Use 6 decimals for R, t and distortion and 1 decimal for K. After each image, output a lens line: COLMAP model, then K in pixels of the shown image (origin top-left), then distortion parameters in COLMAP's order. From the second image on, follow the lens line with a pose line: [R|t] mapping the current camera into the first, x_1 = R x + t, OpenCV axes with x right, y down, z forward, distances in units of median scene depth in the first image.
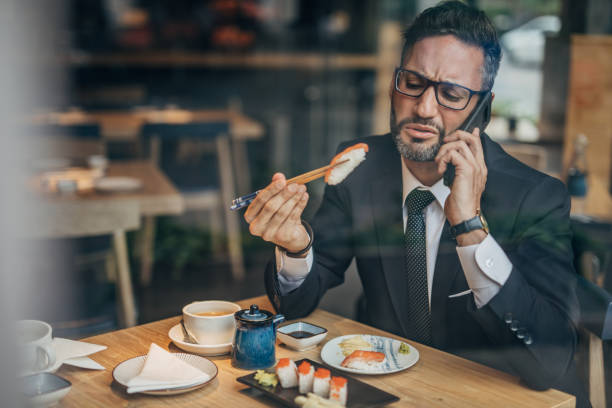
lens RADIAL K [[950.9, 0, 306.0], [0, 950.9, 203.7], [0, 0, 1]] dist [0.001692, 0.022473]
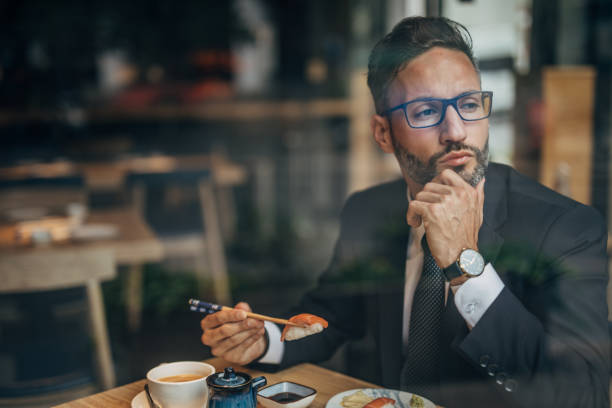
lens RADIAL K [[857.2, 0, 304.6], [0, 857.2, 203.8], [0, 0, 1]] dist [0.003330, 0.016464]
pose [[0.999105, -0.038473, 0.017588, 0.004884], [0.039255, 0.998144, -0.046547, -0.000722], [-0.015764, 0.047196, 0.998761, 0.228544]]
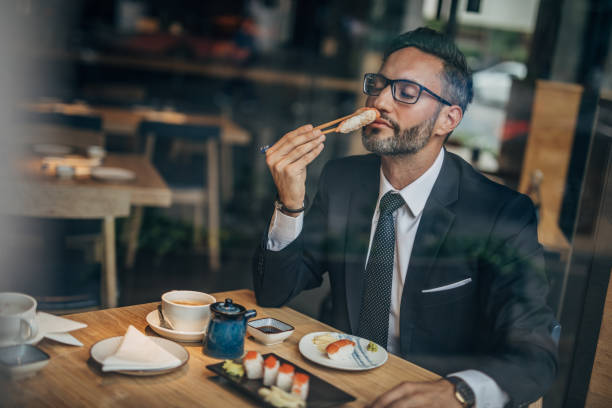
lens RADIAL K [[854.9, 0, 306.4], [0, 854.9, 212.3], [0, 0, 1]] dist [-0.002536, 0.043203]
pose [[0.994885, 0.096443, 0.030050, -0.005971], [-0.096552, 0.995326, 0.002183, -0.000738], [-0.029698, -0.005074, 0.999546, 0.035726]]
